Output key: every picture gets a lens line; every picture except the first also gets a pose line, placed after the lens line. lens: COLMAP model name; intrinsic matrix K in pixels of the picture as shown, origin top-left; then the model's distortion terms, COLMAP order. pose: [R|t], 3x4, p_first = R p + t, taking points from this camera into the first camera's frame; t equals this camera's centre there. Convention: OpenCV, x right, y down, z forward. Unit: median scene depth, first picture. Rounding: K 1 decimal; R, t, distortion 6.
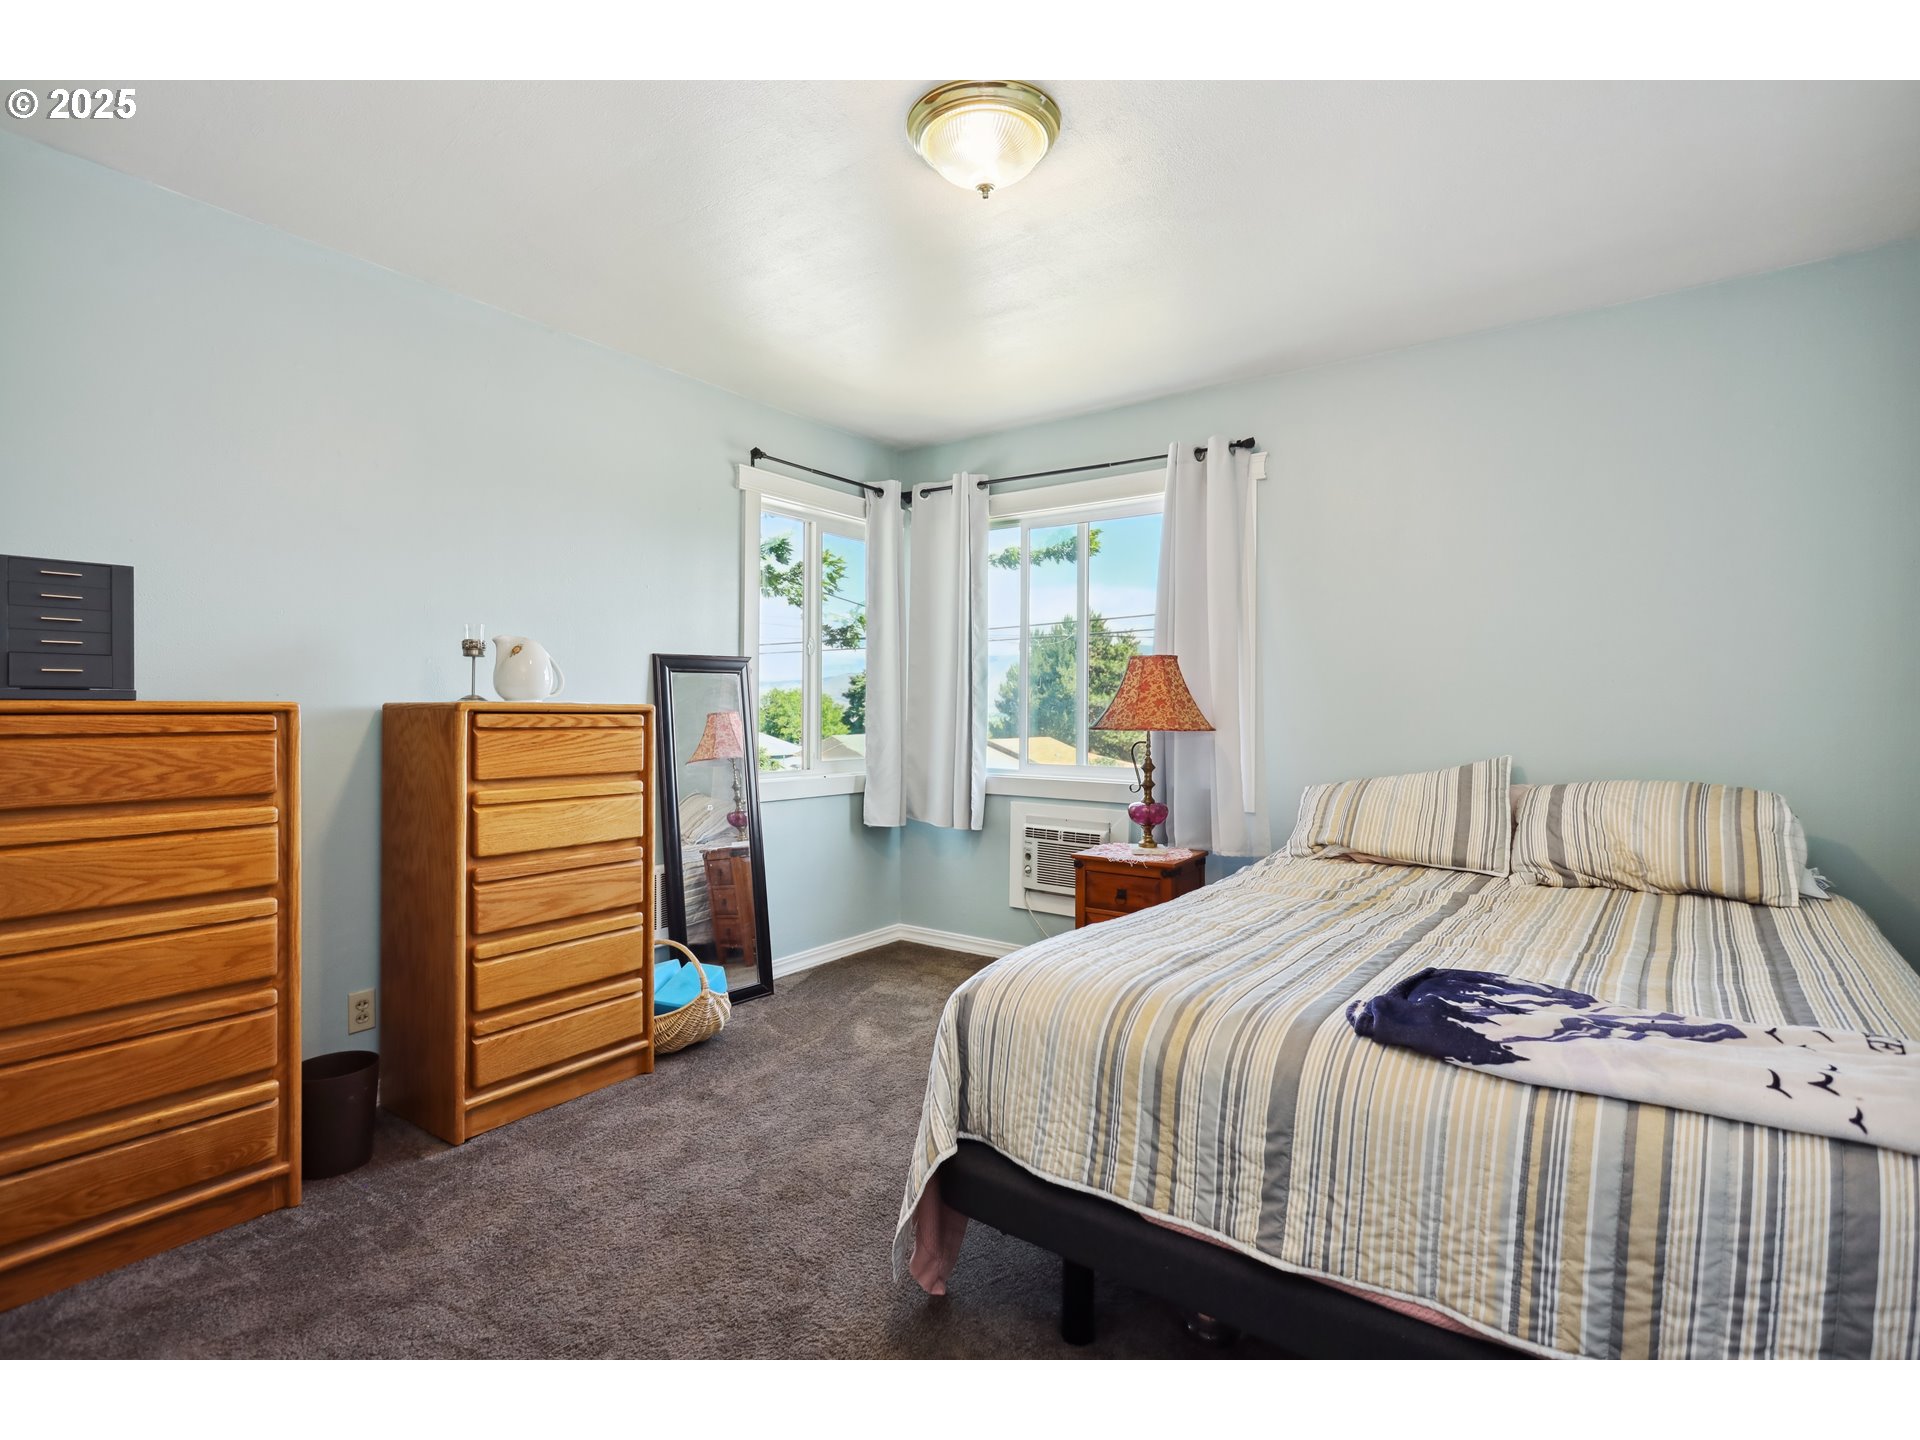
lens RADIAL K [[937.4, 0, 950.9], [0, 937.4, 706.3], [0, 0, 1]] dist [0.002744, 0.000511]
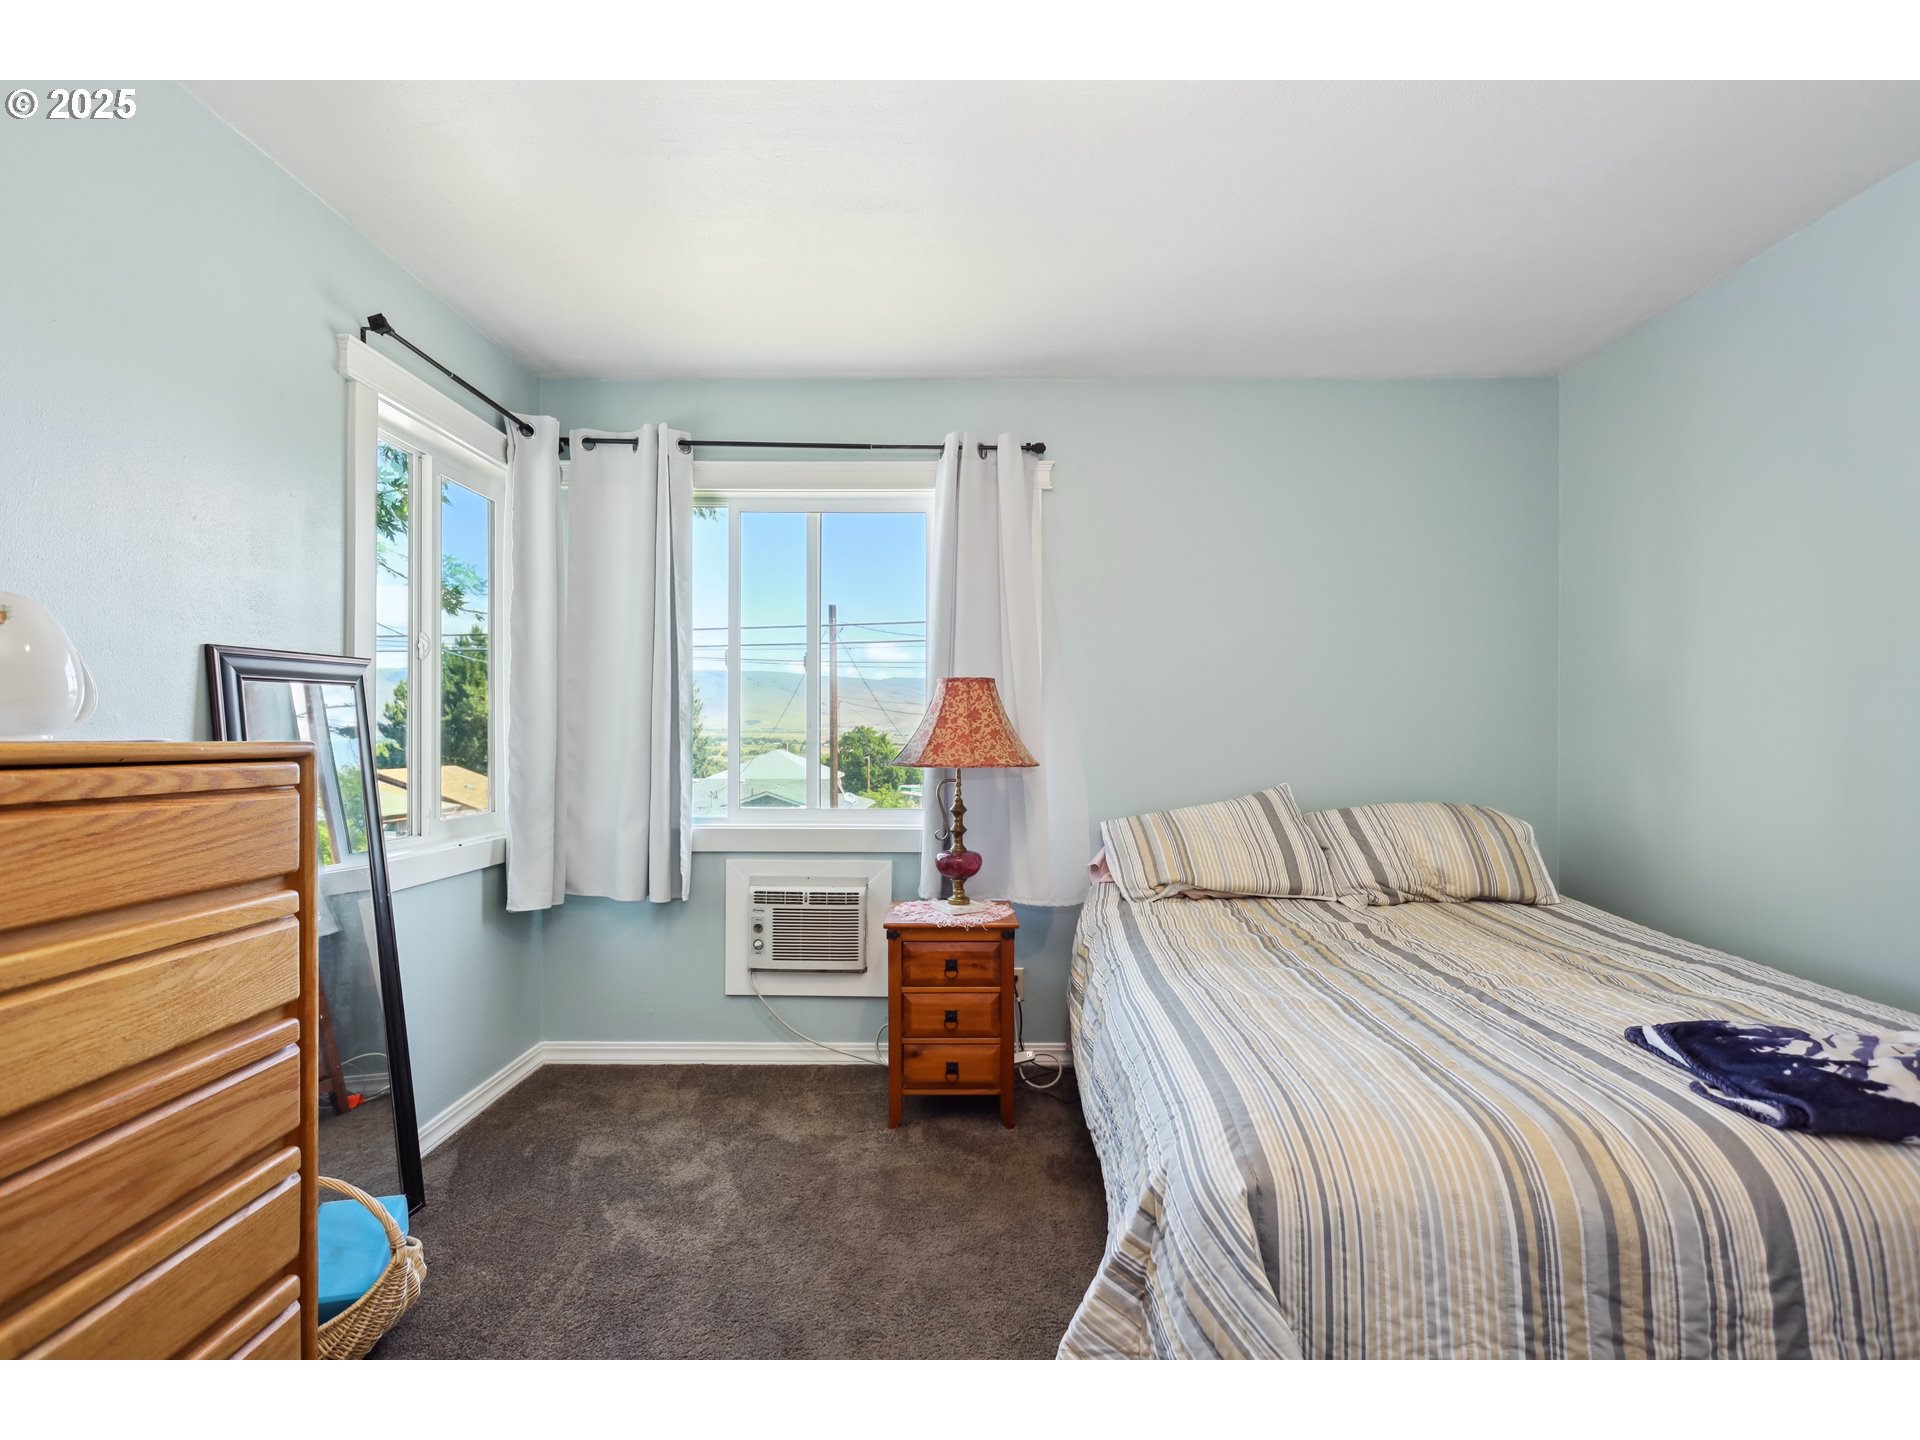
lens RADIAL K [[937.4, 0, 964.0], [0, 937.4, 734.4], [0, 0, 1]] dist [0.002744, 0.000511]
pose [[0.807353, -0.002730, 0.590062, -0.287994], [-0.000142, 0.999988, 0.004822, -0.007219], [-0.590068, -0.003977, 0.807344, 0.315038]]
